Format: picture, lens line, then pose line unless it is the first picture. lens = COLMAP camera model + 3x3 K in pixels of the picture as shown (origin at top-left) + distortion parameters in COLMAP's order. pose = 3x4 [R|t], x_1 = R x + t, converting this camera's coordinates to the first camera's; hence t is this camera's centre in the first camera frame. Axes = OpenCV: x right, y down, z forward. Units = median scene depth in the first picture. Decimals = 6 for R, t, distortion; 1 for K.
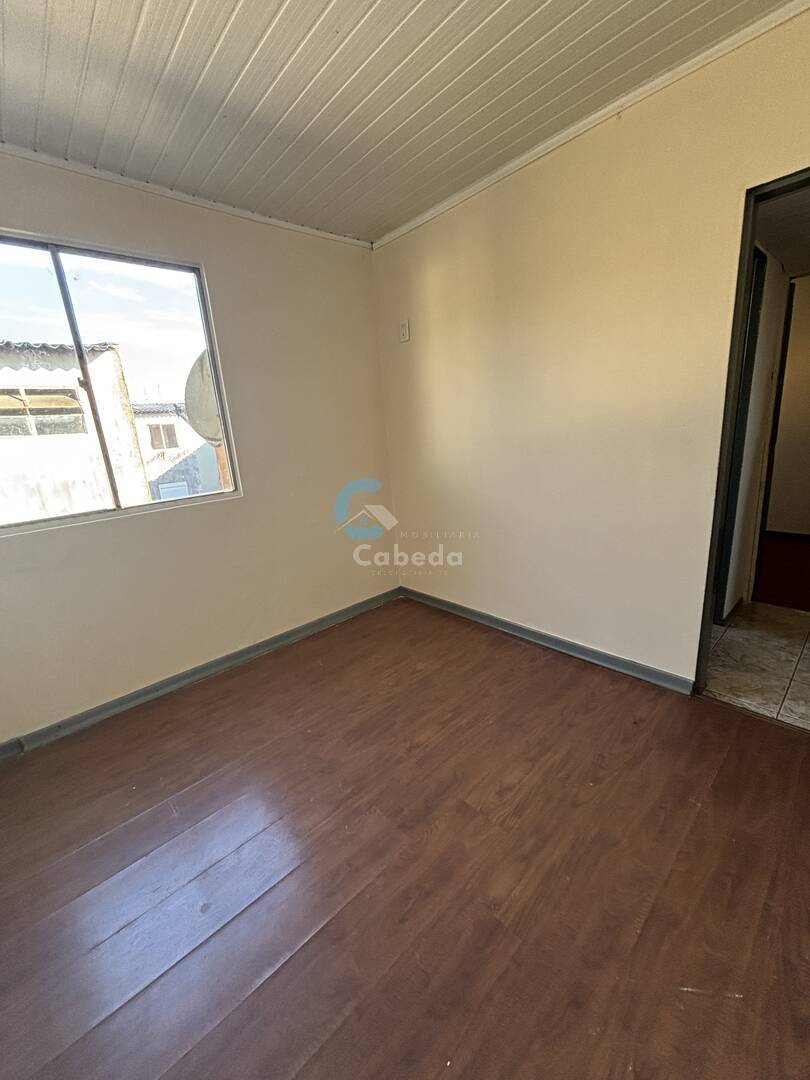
lens RADIAL K [[435.1, 0, 408.8], [0, 435.1, 539.6], [0, 0, 1]] dist [0.002606, 0.000071]
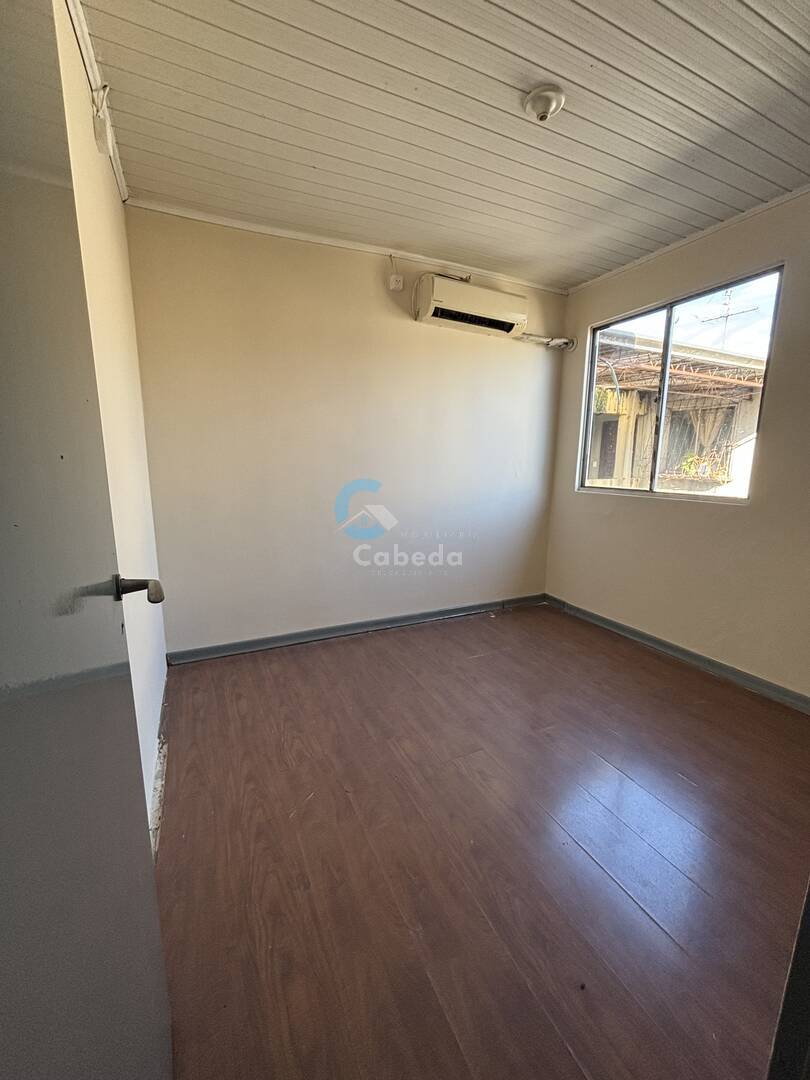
lens RADIAL K [[435.1, 0, 408.8], [0, 435.1, 539.6], [0, 0, 1]] dist [0.002606, 0.000071]
pose [[-0.294294, 0.243321, -0.924222, 1.254983], [-0.228857, 0.920970, 0.315338, -0.285251], [0.927909, 0.304317, -0.215350, 0.986470]]
